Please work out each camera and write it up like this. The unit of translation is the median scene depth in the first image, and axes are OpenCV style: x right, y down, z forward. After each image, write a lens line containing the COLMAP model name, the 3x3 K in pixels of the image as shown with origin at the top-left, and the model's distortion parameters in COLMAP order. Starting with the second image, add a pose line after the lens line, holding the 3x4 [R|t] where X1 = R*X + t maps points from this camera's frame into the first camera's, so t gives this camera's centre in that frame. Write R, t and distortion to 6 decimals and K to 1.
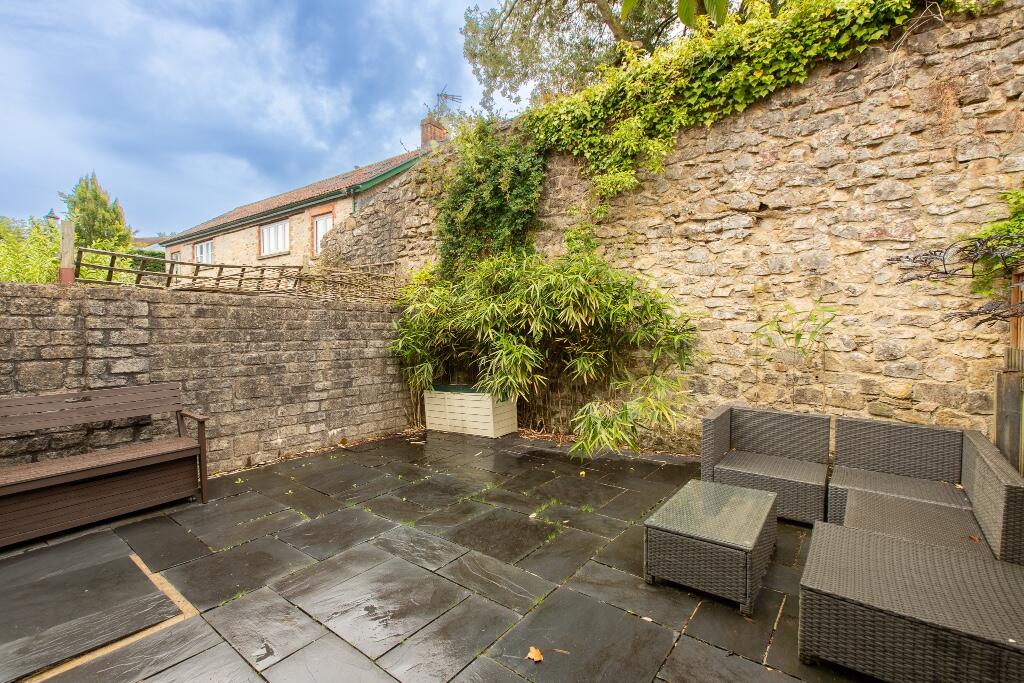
lens RADIAL K [[463.9, 0, 487.7], [0, 463.9, 340.1], [0, 0, 1]] dist [0.017531, -0.000447]
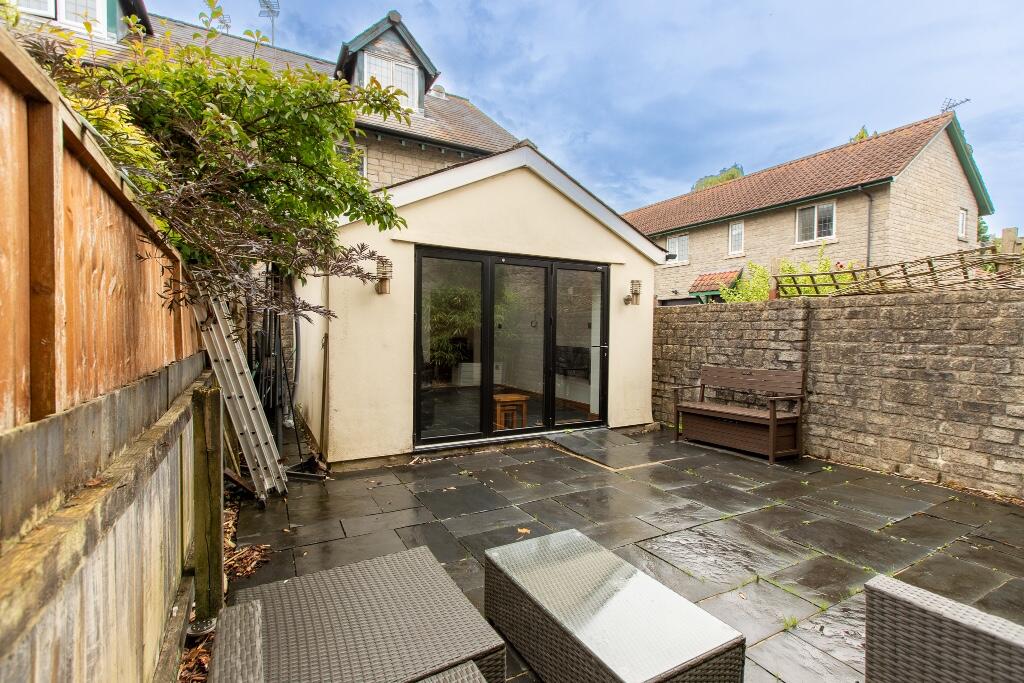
lens RADIAL K [[477.1, 0, 511.3], [0, 477.1, 344.0], [0, 0, 1]] dist [-0.000563, -0.000276]
pose [[-0.391133, 0.033592, -0.919721, 0.729882], [-0.015941, 0.998936, 0.043264, -0.024870], [0.920196, 0.031583, -0.390181, 0.695337]]
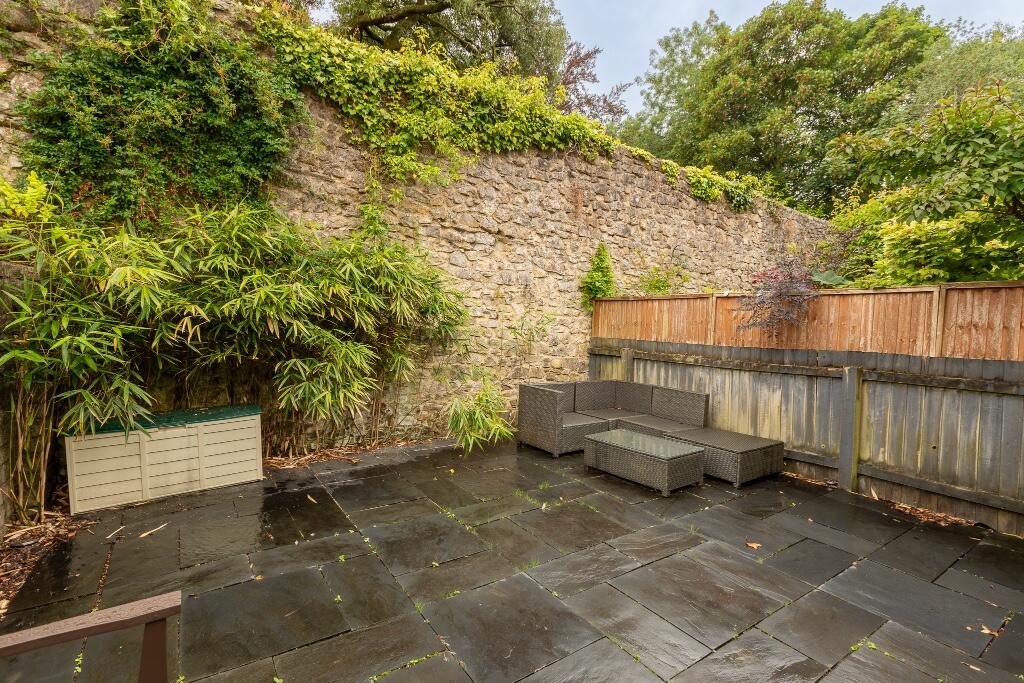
lens RADIAL K [[477.1, 0, 511.3], [0, 477.1, 344.0], [0, 0, 1]] dist [-0.000563, -0.000276]
pose [[0.292657, -0.023705, 0.955924, -0.688066], [0.002568, 0.999709, 0.024004, -0.003014], [-0.956214, -0.004570, 0.292633, 0.572629]]
